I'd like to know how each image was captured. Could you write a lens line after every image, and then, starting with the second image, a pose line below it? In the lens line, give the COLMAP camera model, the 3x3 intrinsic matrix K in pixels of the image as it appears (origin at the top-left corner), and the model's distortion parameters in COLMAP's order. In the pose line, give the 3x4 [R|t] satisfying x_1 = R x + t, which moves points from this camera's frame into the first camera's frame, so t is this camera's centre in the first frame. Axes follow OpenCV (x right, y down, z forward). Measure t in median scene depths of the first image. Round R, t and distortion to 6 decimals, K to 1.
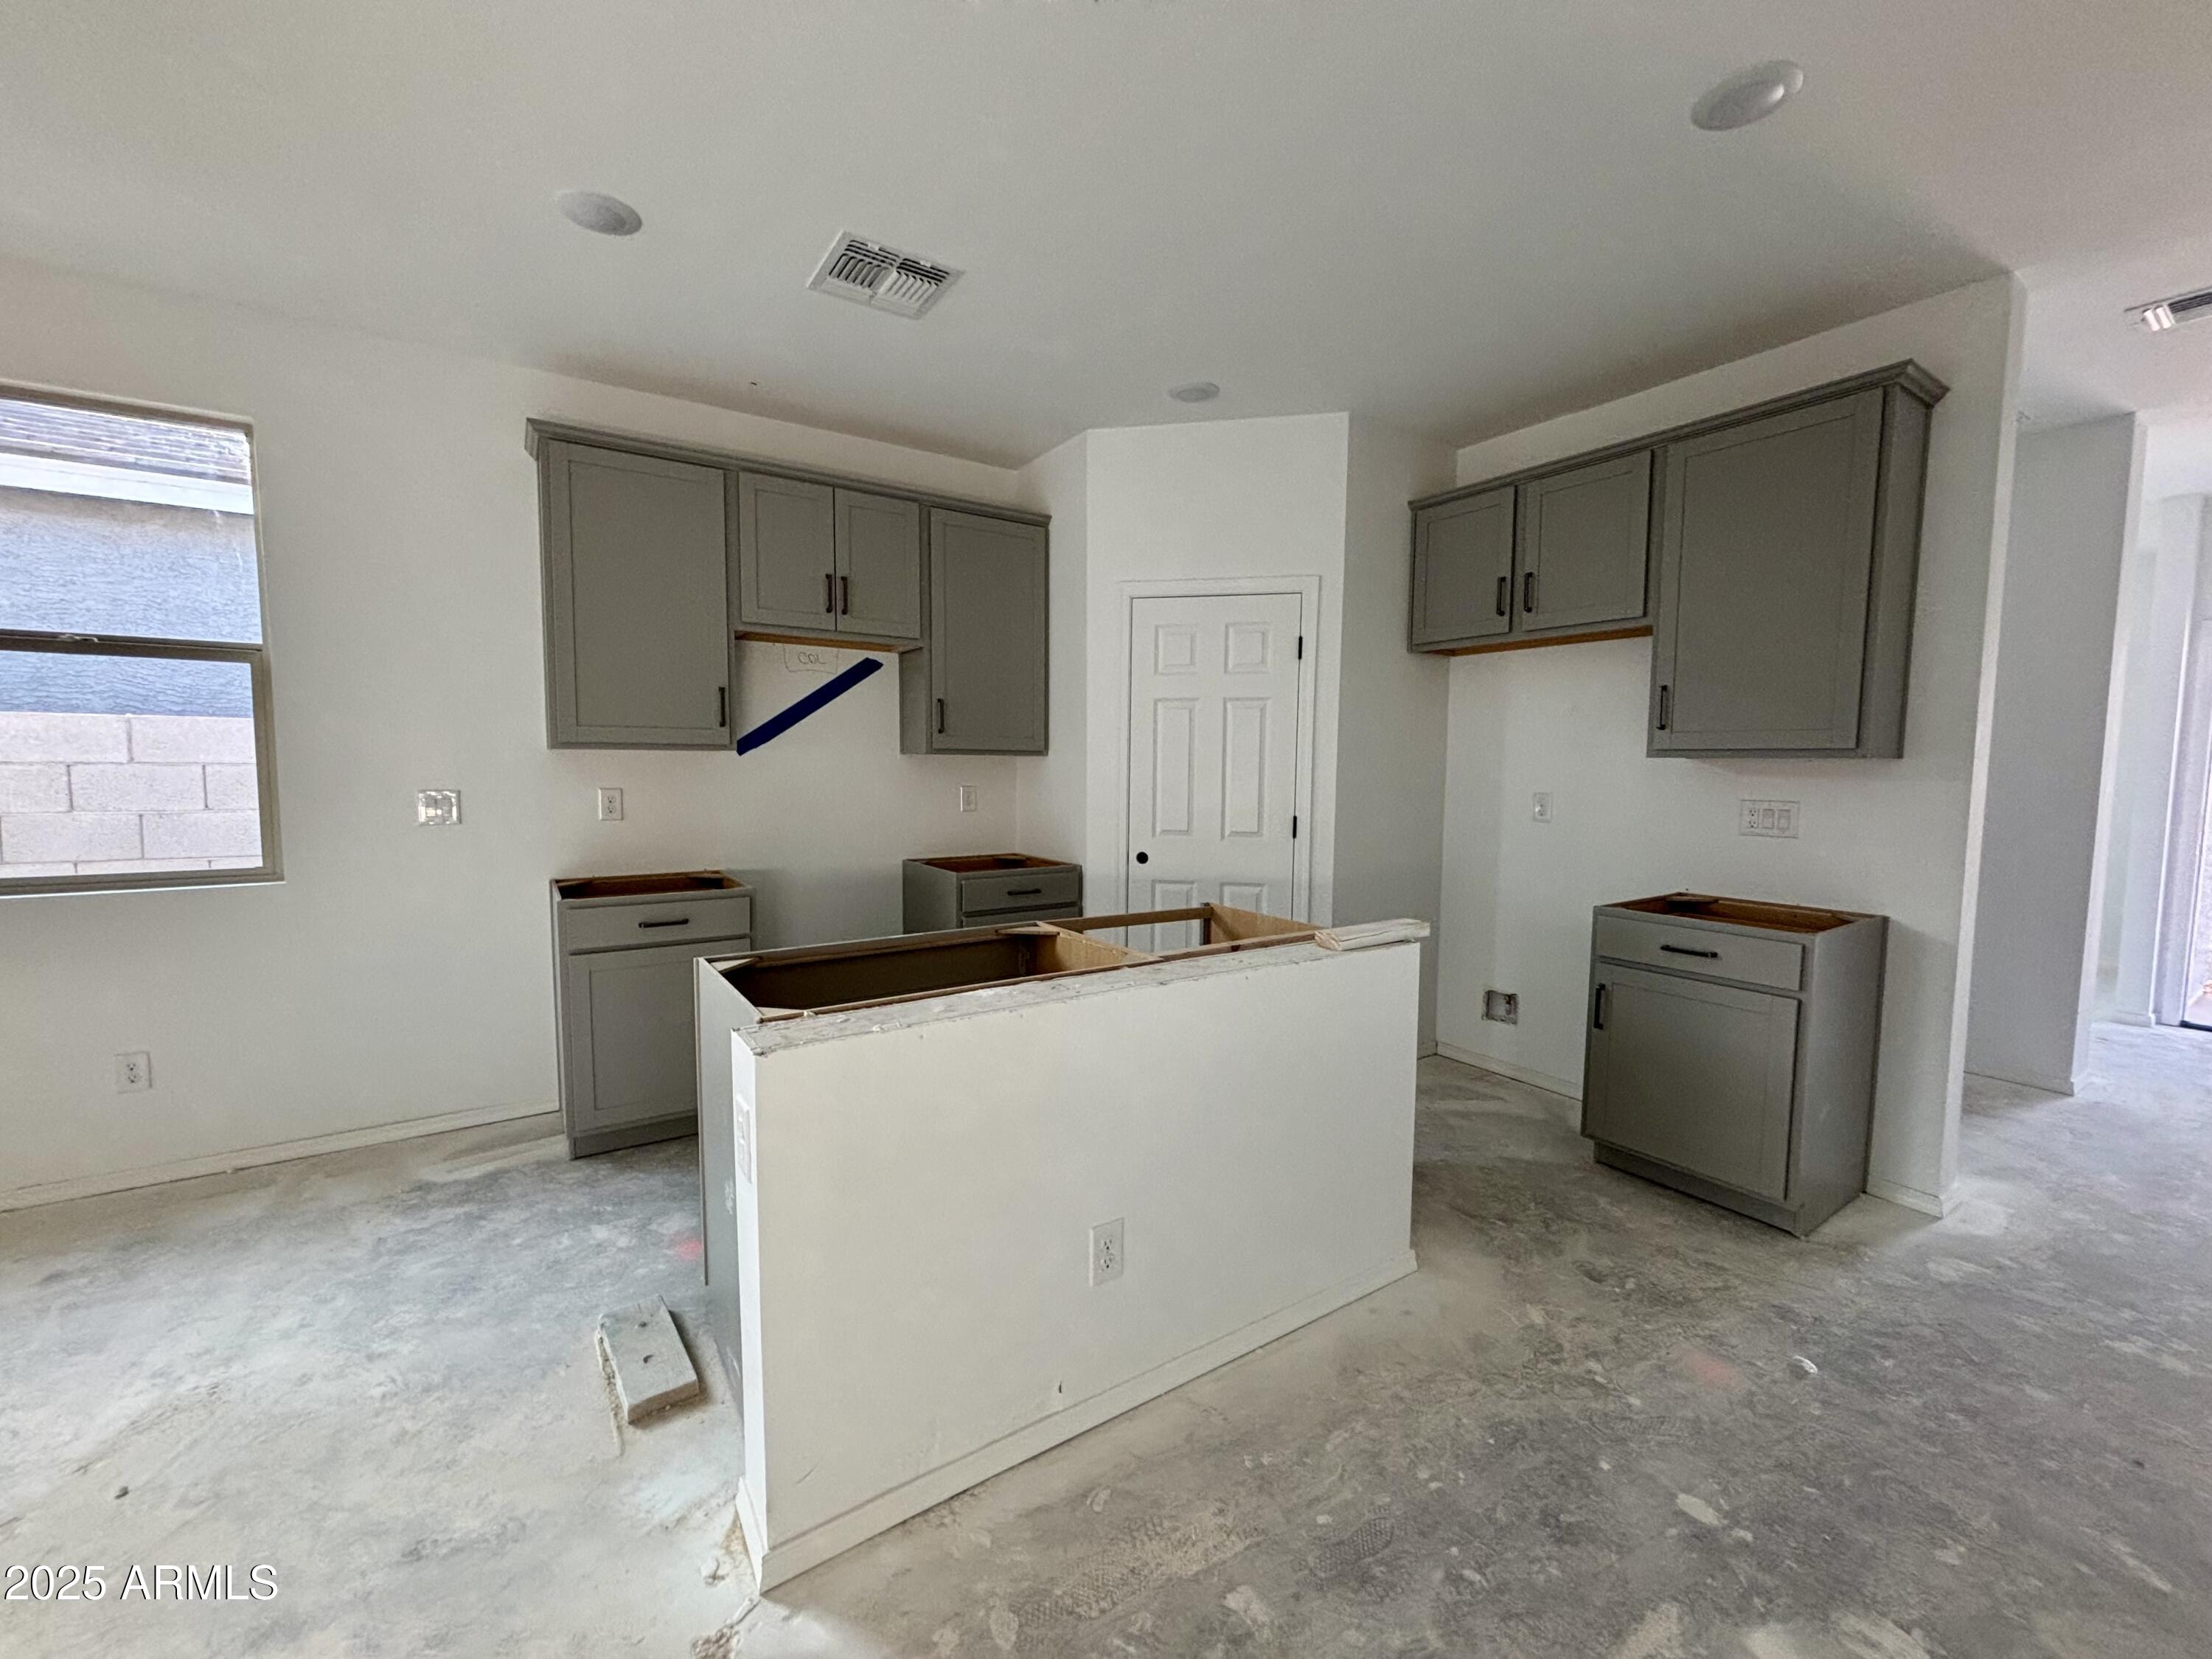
lens RADIAL K [[877.2, 0, 1091.0], [0, 877.2, 829.1], [0, 0, 1]] dist [-0.000736, -0.000254]
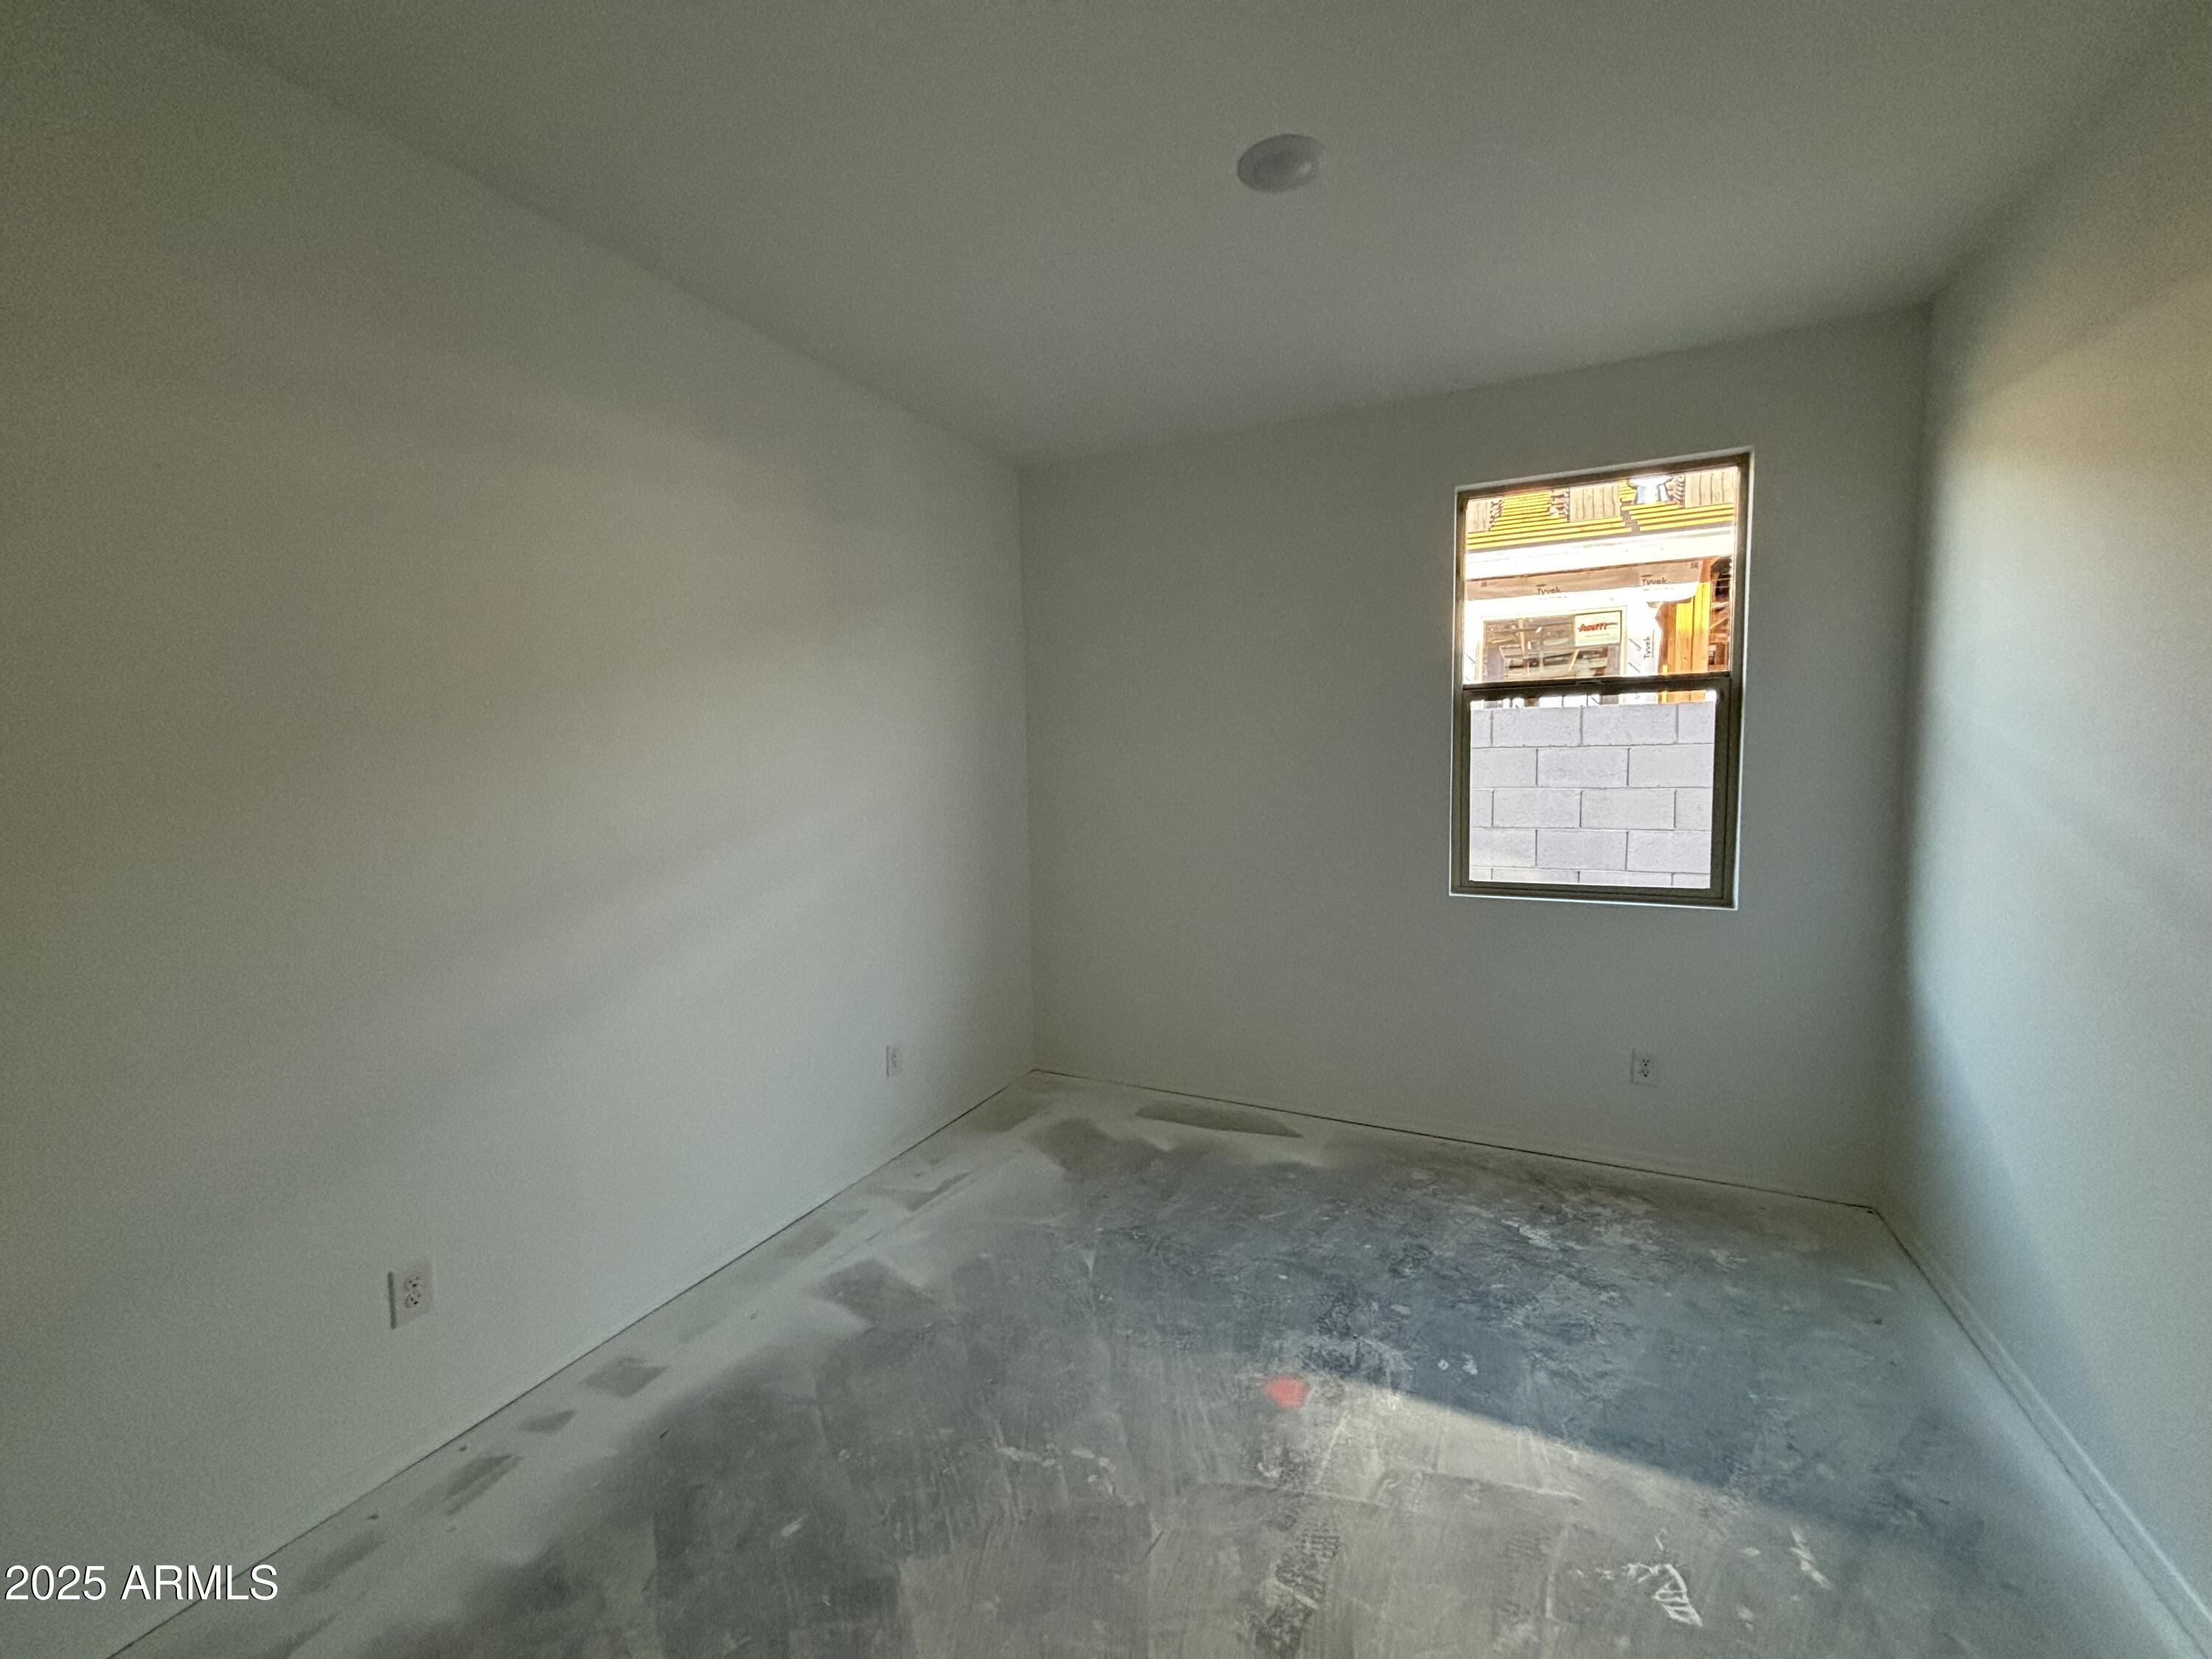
lens RADIAL K [[877.2, 0, 1091.0], [0, 877.2, 829.1], [0, 0, 1]] dist [-0.000736, -0.000254]
pose [[0.507652, 0.039451, -0.860658, -0.491361], [-0.055461, 0.998376, 0.013051, -0.000798], [0.859775, 0.041108, 0.509015, -0.159136]]
